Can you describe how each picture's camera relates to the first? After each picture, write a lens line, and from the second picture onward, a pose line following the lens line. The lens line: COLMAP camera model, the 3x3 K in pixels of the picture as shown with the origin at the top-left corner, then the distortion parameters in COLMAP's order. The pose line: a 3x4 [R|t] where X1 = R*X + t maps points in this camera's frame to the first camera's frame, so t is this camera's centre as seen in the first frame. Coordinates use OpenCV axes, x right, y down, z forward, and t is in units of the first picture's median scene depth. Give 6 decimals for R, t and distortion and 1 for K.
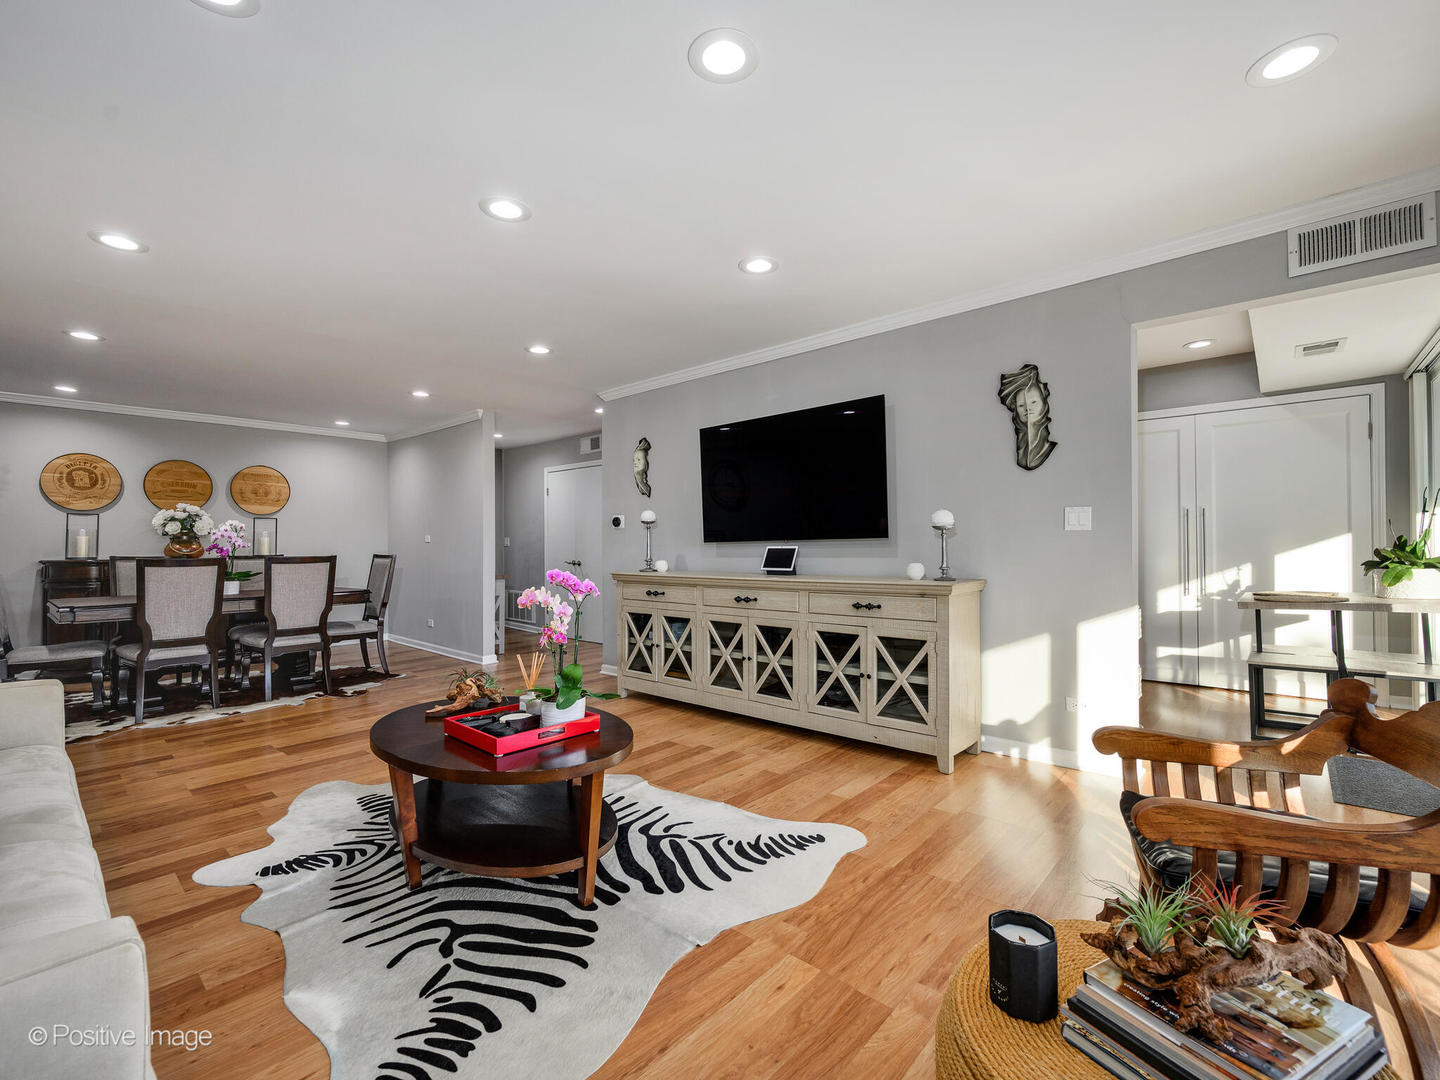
lens RADIAL K [[639.2, 0, 725.6], [0, 639.2, 543.0], [0, 0, 1]] dist [-0.004710, -0.000750]
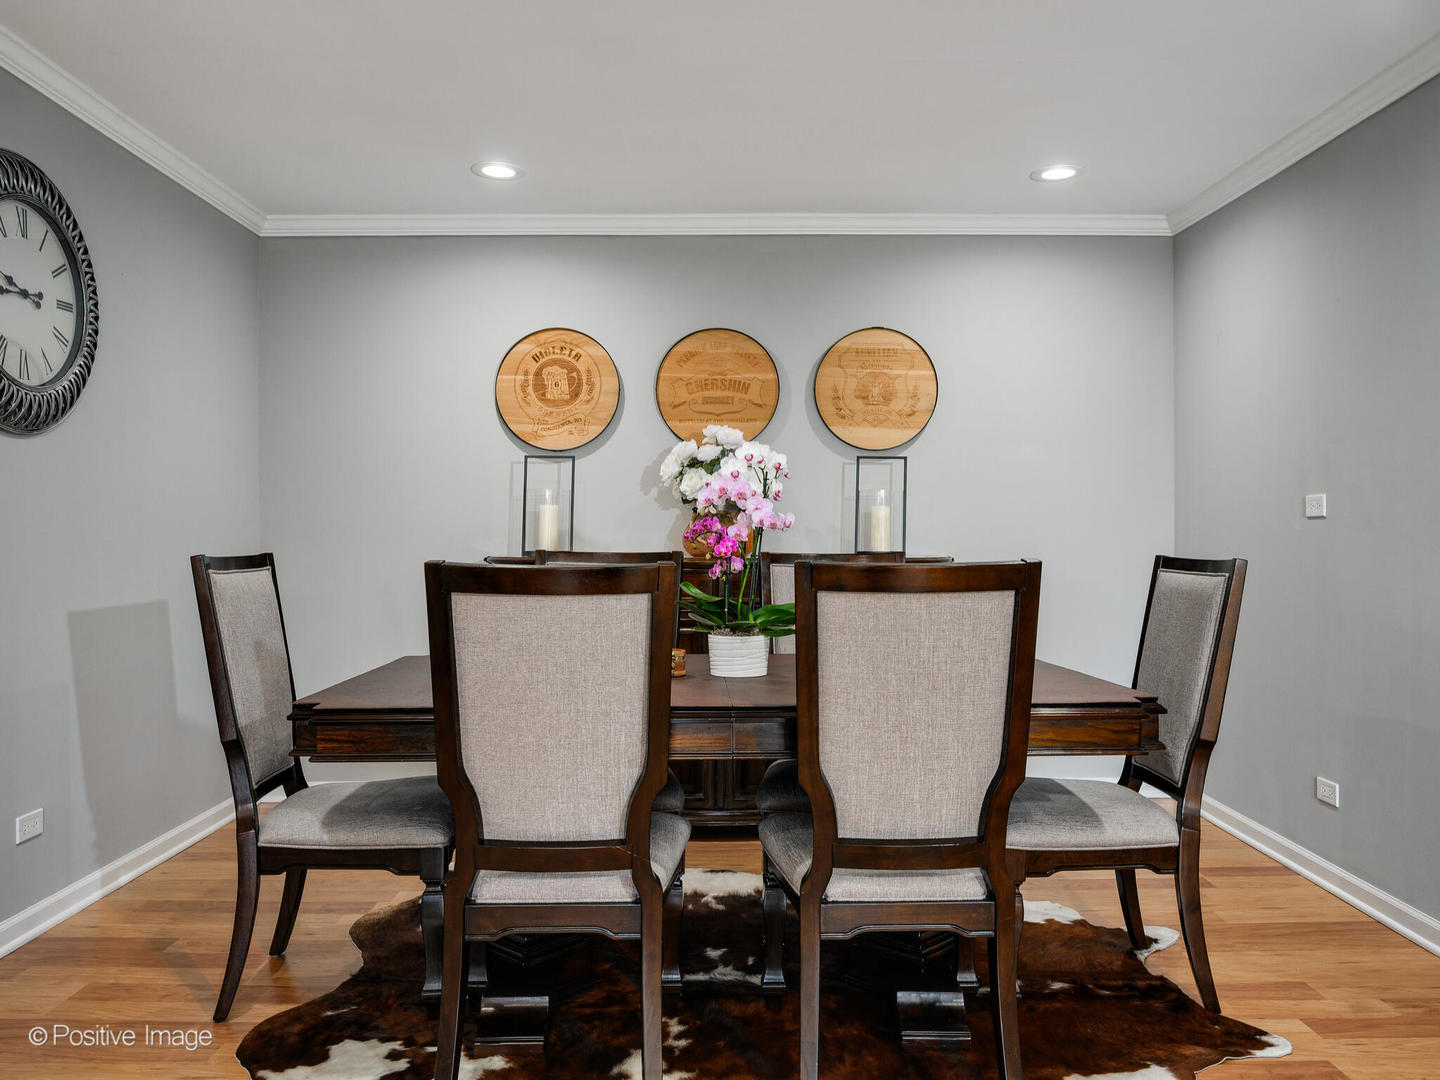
lens RADIAL K [[1101.9, 0, 719.2], [0, 1101.9, 534.7], [0, 0, 1]] dist [-0.009427, 0.001656]
pose [[0.669780, 0.006518, -0.742531, -0.339563], [-0.003194, 0.999978, 0.005897, 0.005842], [0.742553, -0.001578, 0.669785, 0.560938]]
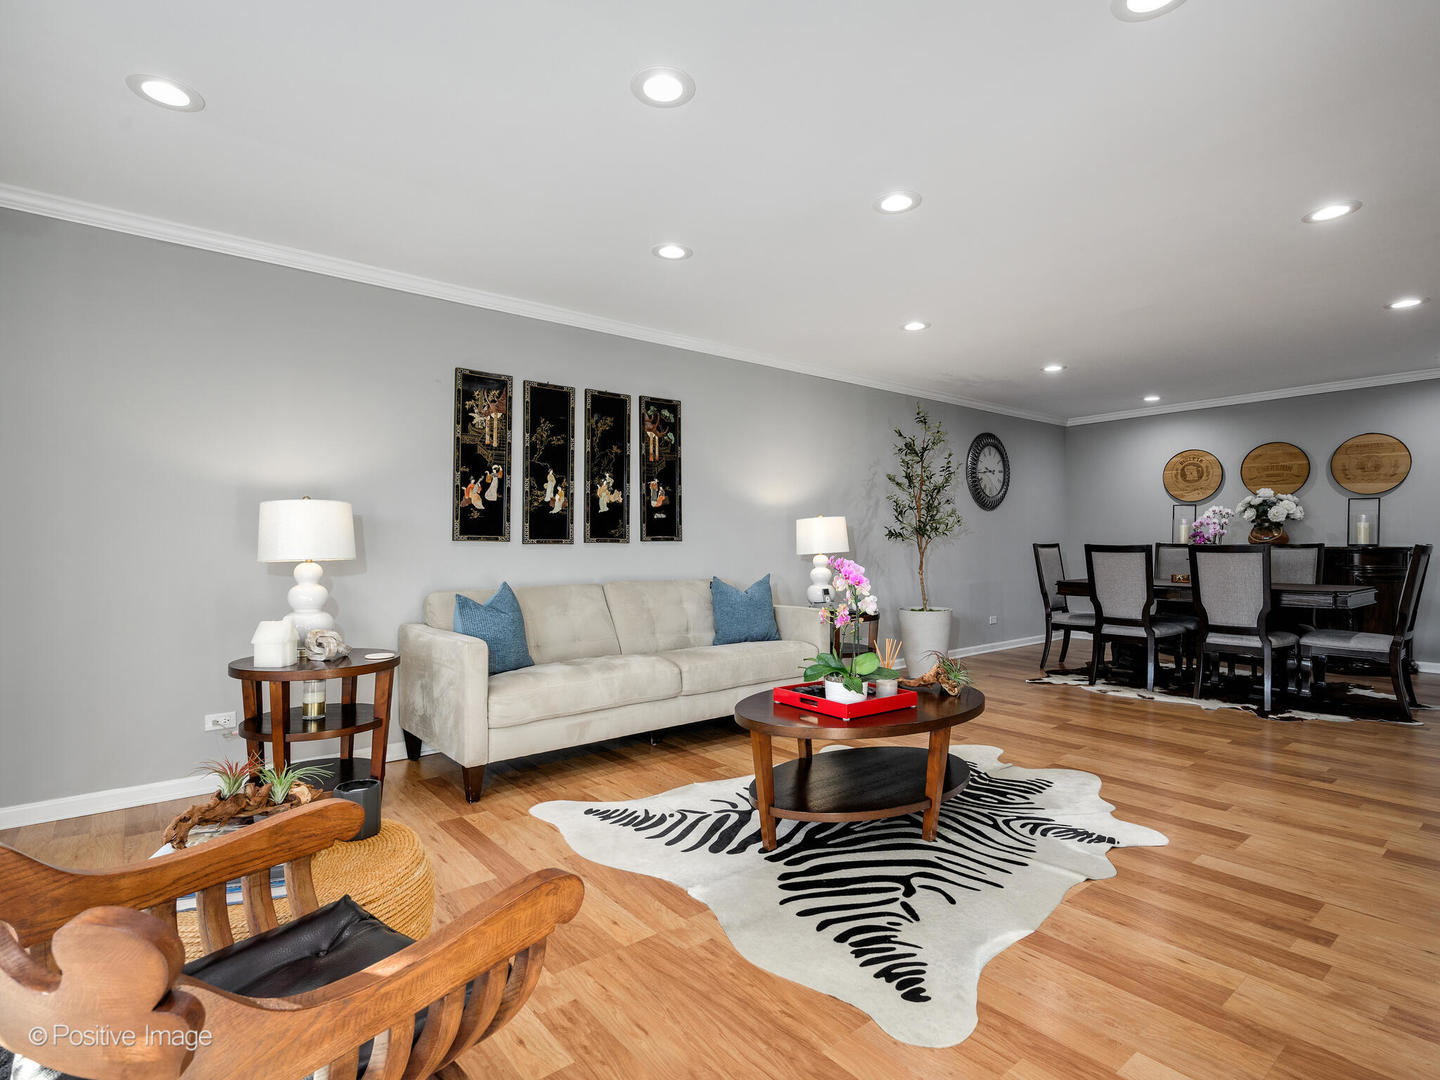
lens RADIAL K [[727.0, 0, 723.2], [0, 727.0, 539.6], [0, 0, 1]] dist [0.002587, 0.000158]
pose [[-0.157622, 0.006646, -0.987477, 0.384455], [0.009832, 0.999938, 0.005160, 0.001004], [0.987451, -0.008896, -0.157678, 0.402033]]
